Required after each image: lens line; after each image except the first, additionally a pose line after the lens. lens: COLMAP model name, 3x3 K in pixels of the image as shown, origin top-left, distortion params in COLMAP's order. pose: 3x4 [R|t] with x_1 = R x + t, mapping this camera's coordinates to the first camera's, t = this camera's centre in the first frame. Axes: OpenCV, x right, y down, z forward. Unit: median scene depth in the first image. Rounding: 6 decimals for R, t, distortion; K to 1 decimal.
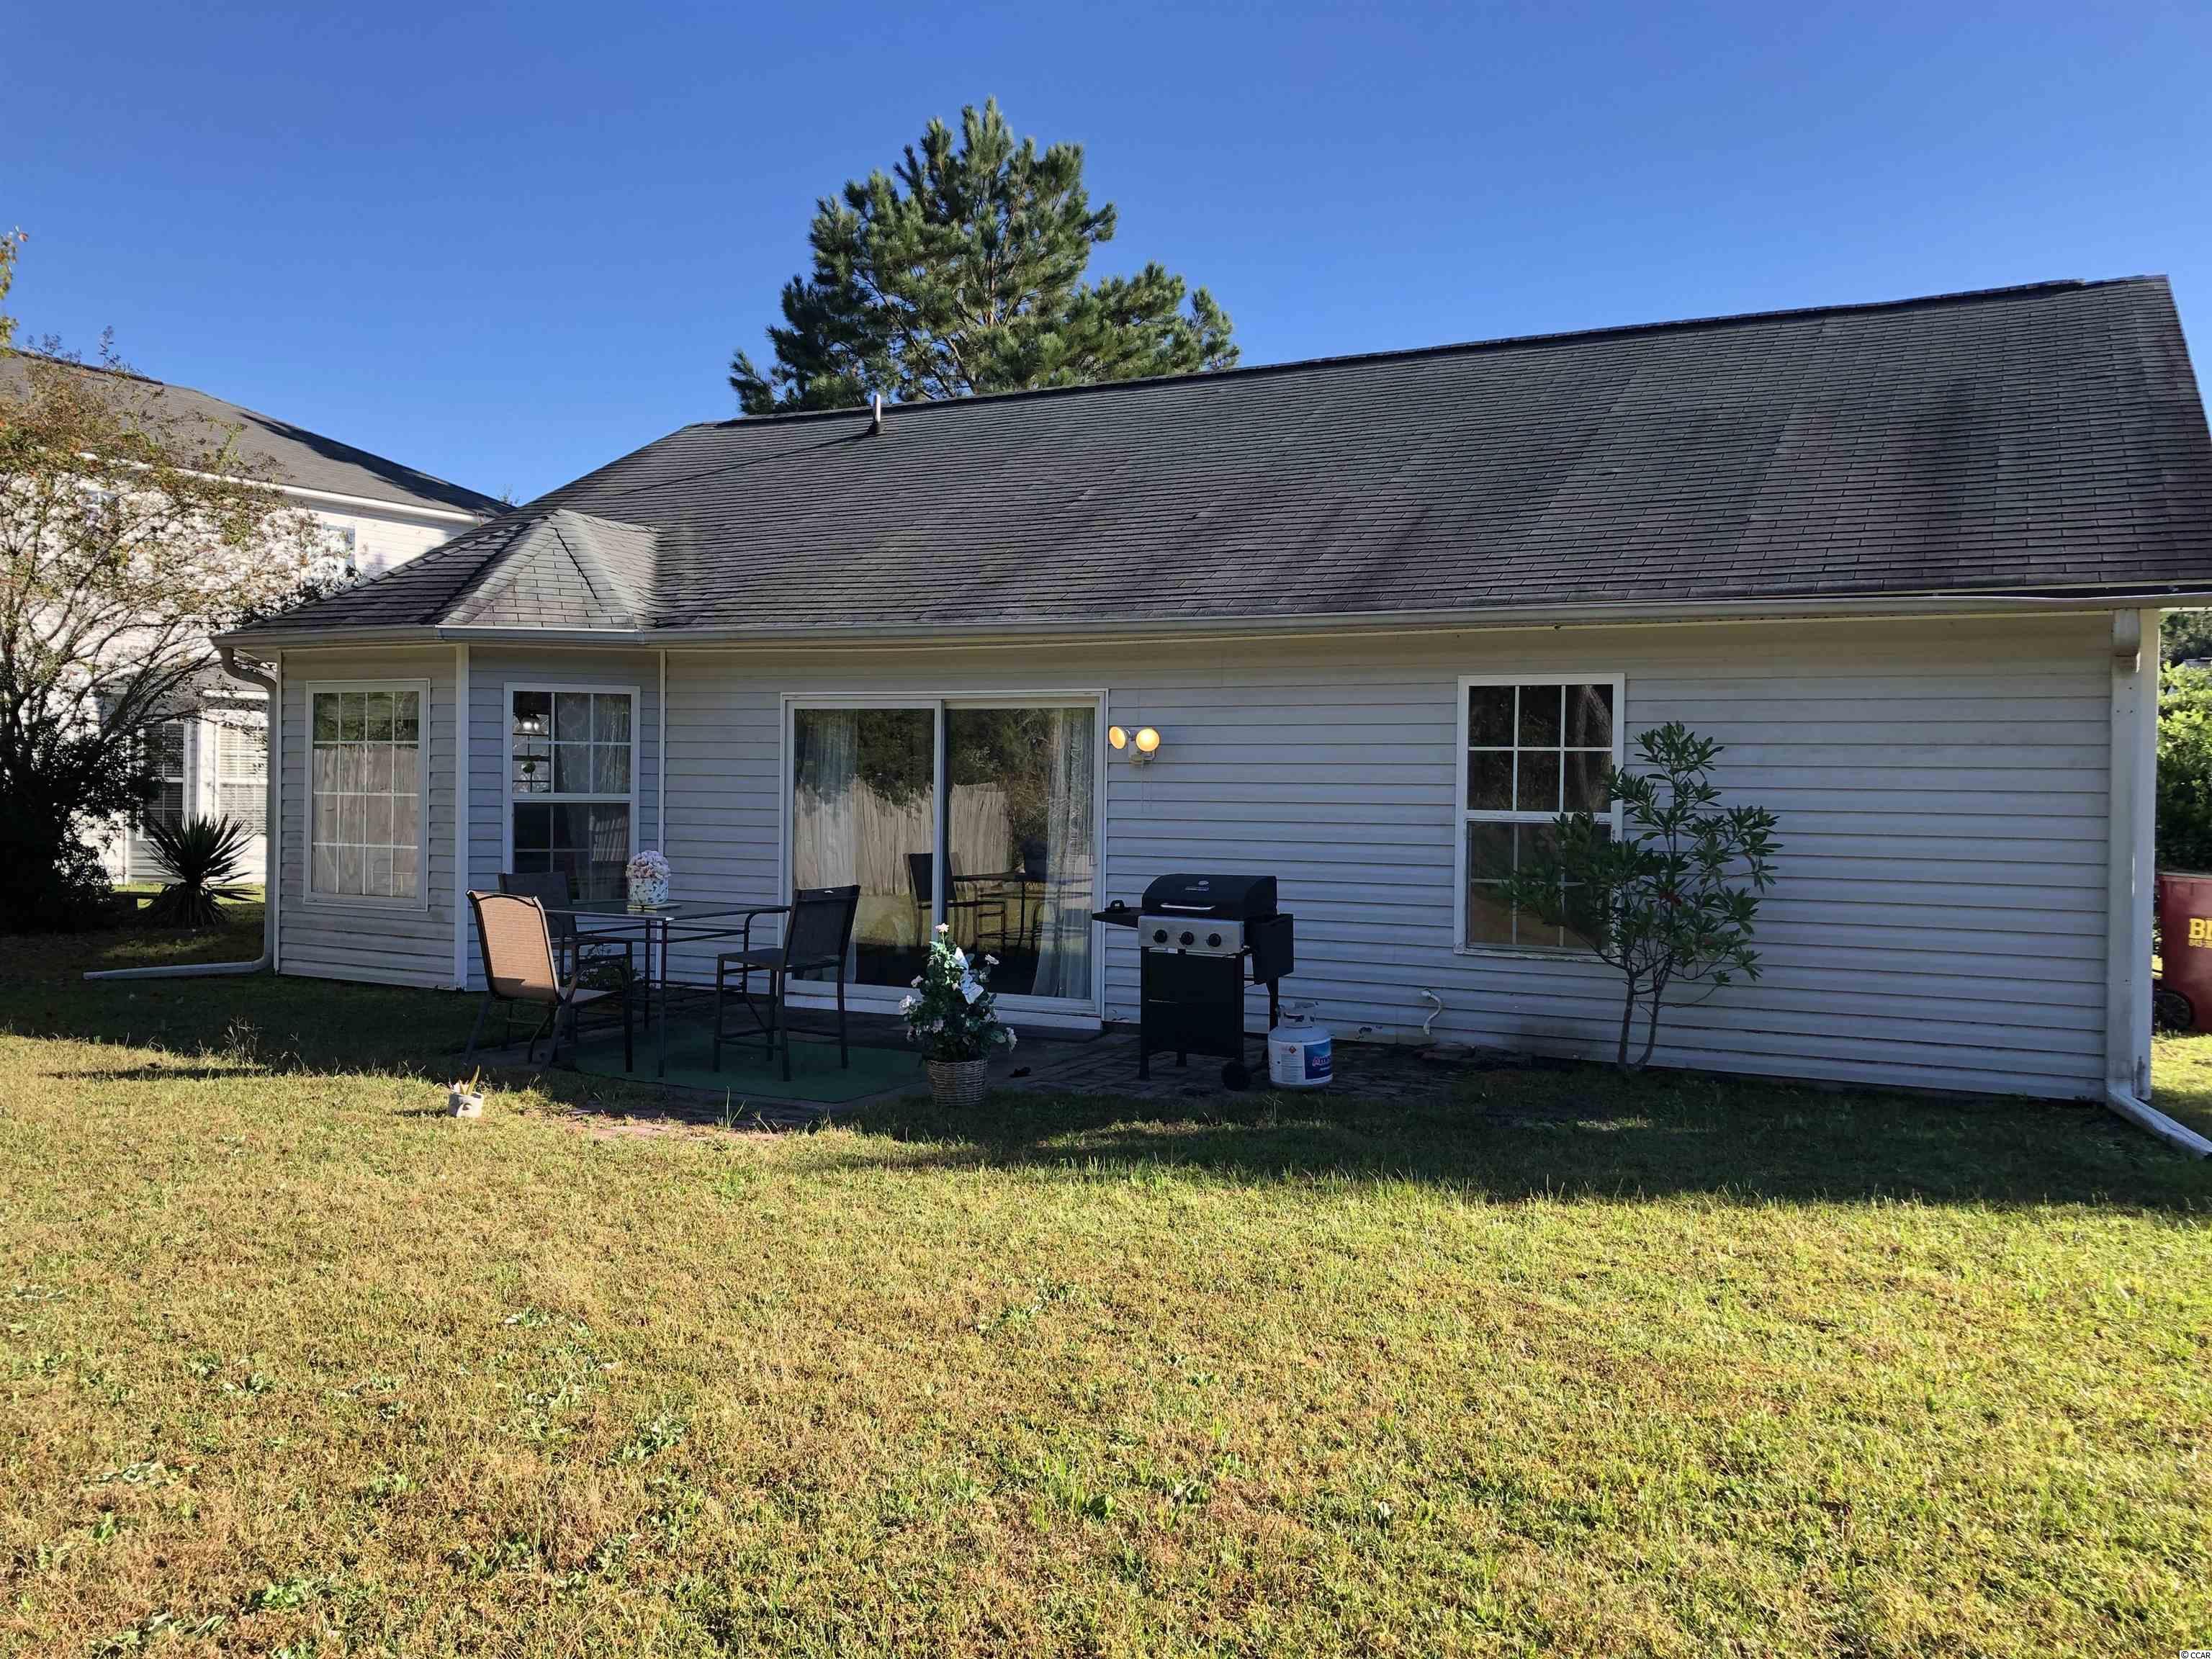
lens RADIAL K [[1813.2, 0, 1106.0], [0, 1813.2, 829.5], [0, 0, 1]] dist [0.024116, -0.002545]
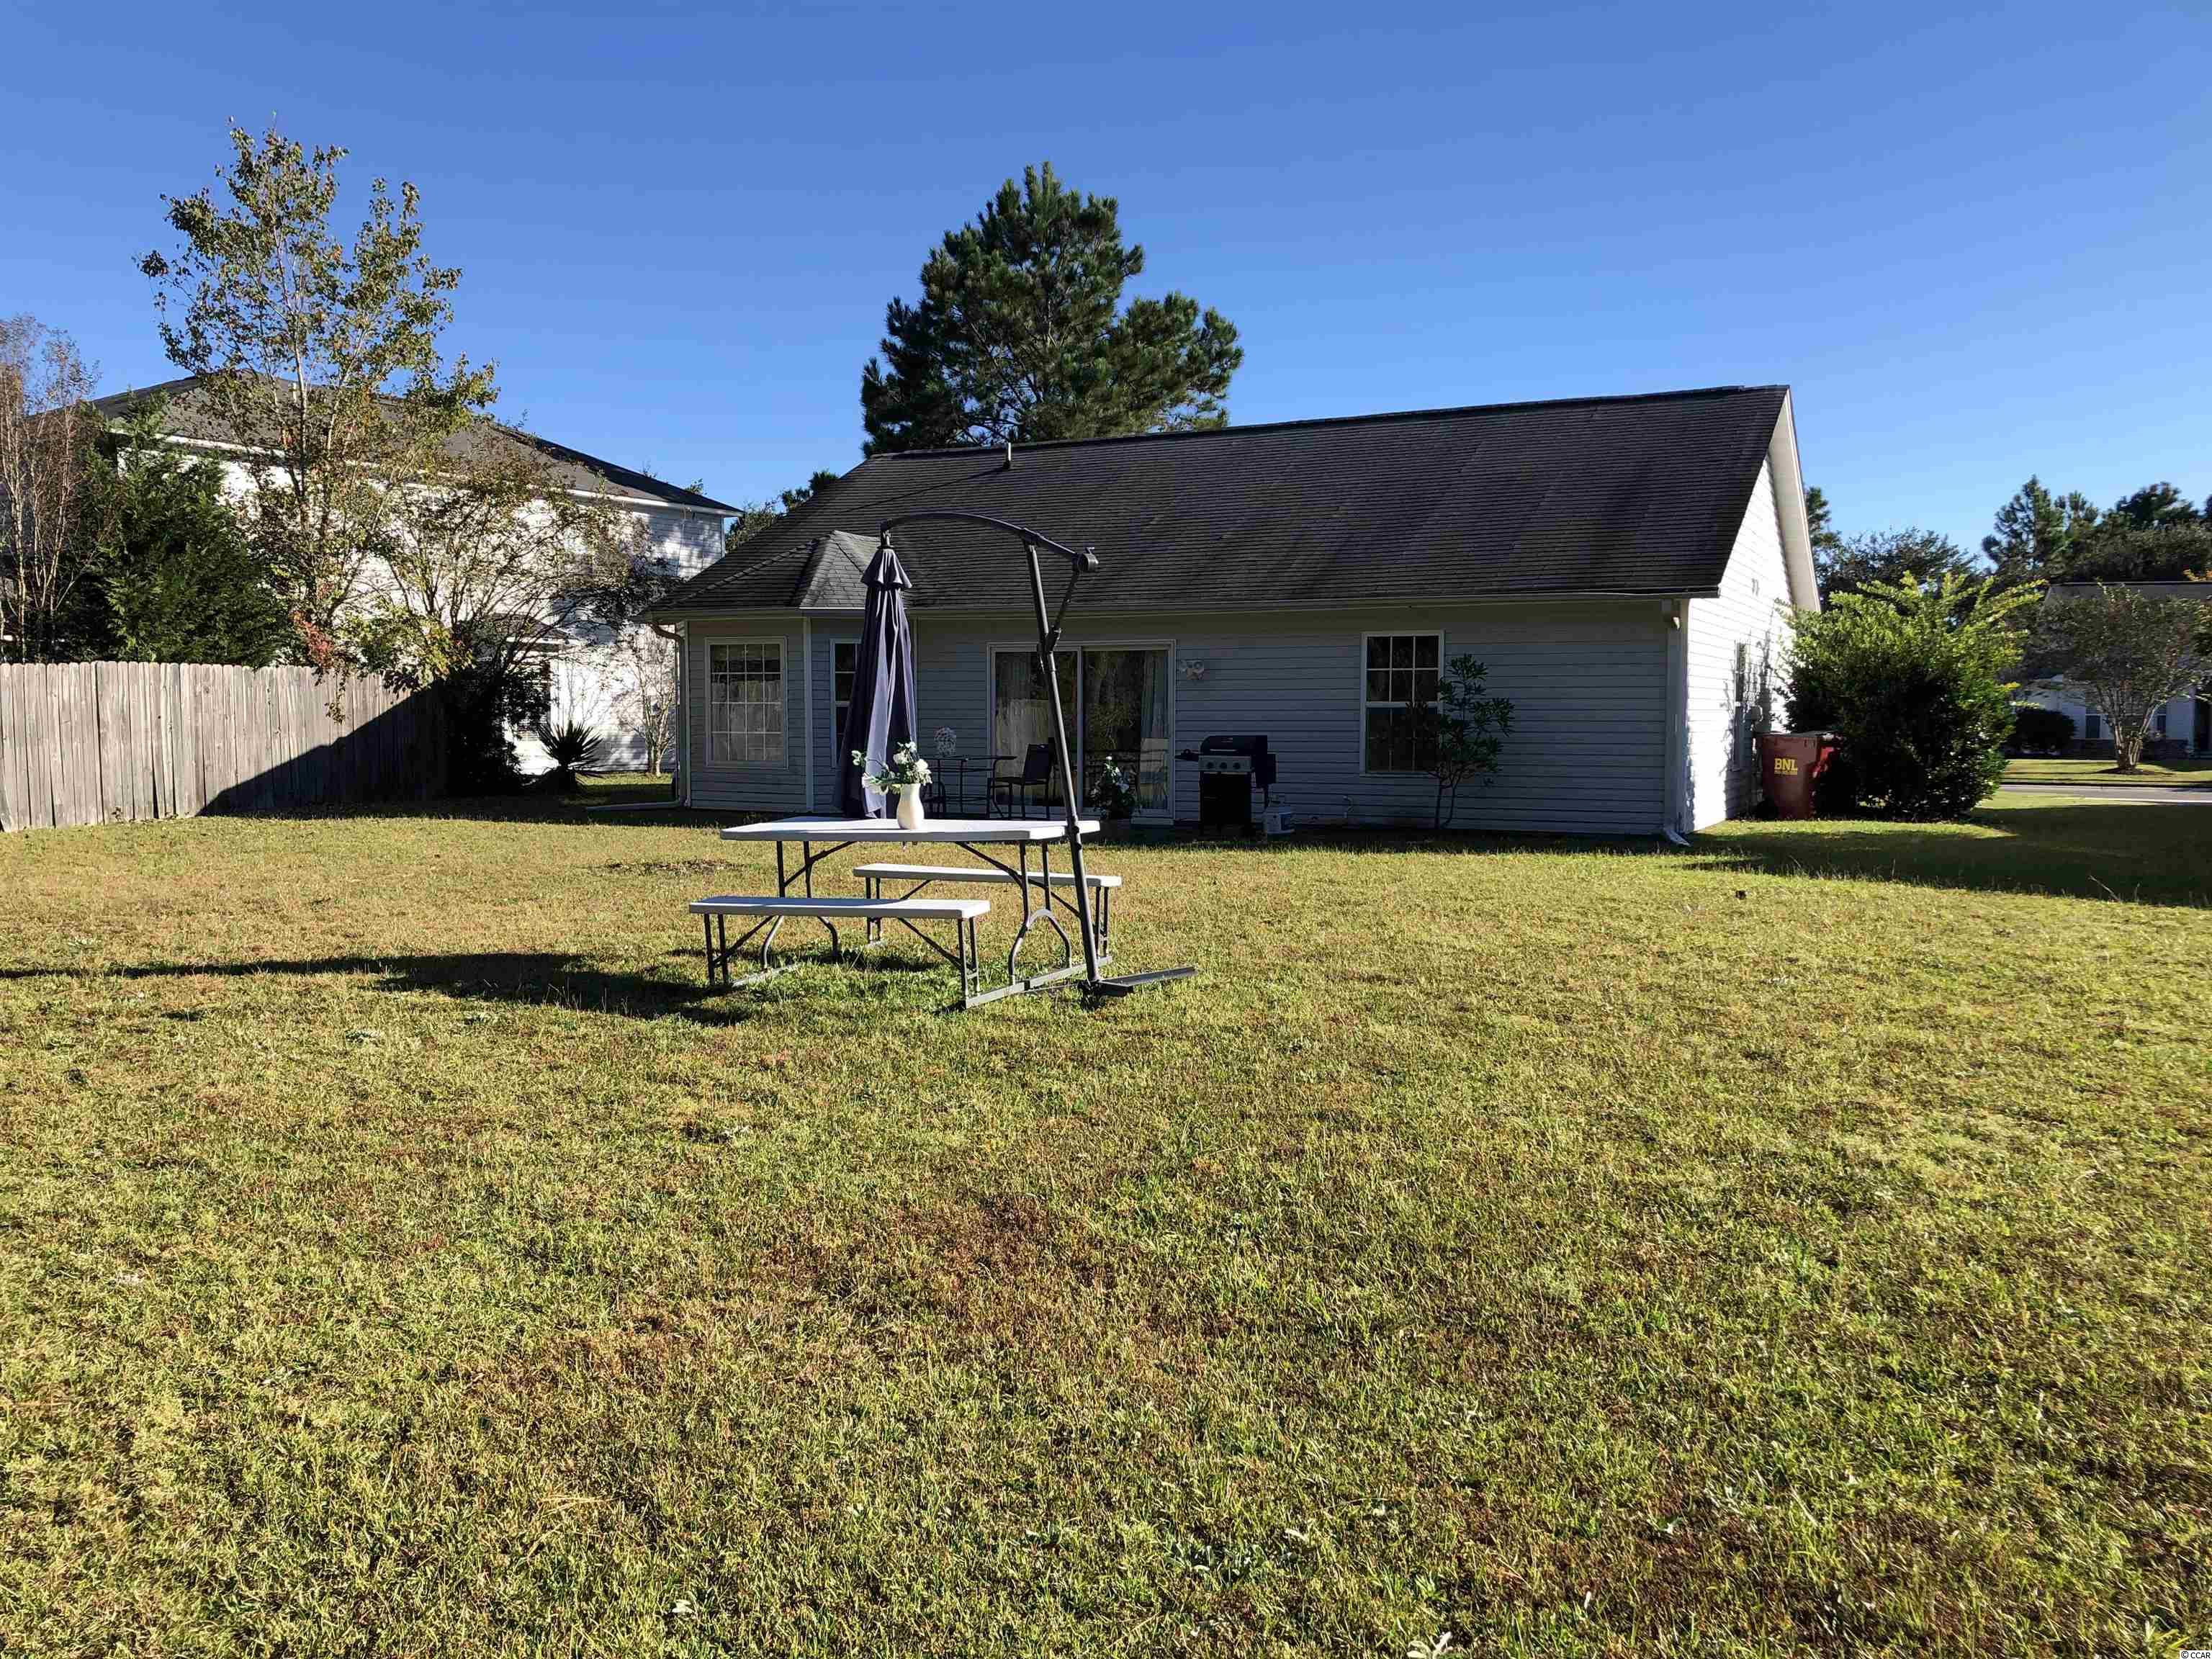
lens RADIAL K [[1813.2, 0, 1106.0], [0, 1813.2, 829.5], [0, 0, 1]] dist [0.024116, -0.002545]
pose [[0.999917, -0.012721, -0.002017, -0.071086], [0.012795, 0.999018, 0.042422, 0.037705], [0.001476, -0.042445, 0.999098, -0.876066]]
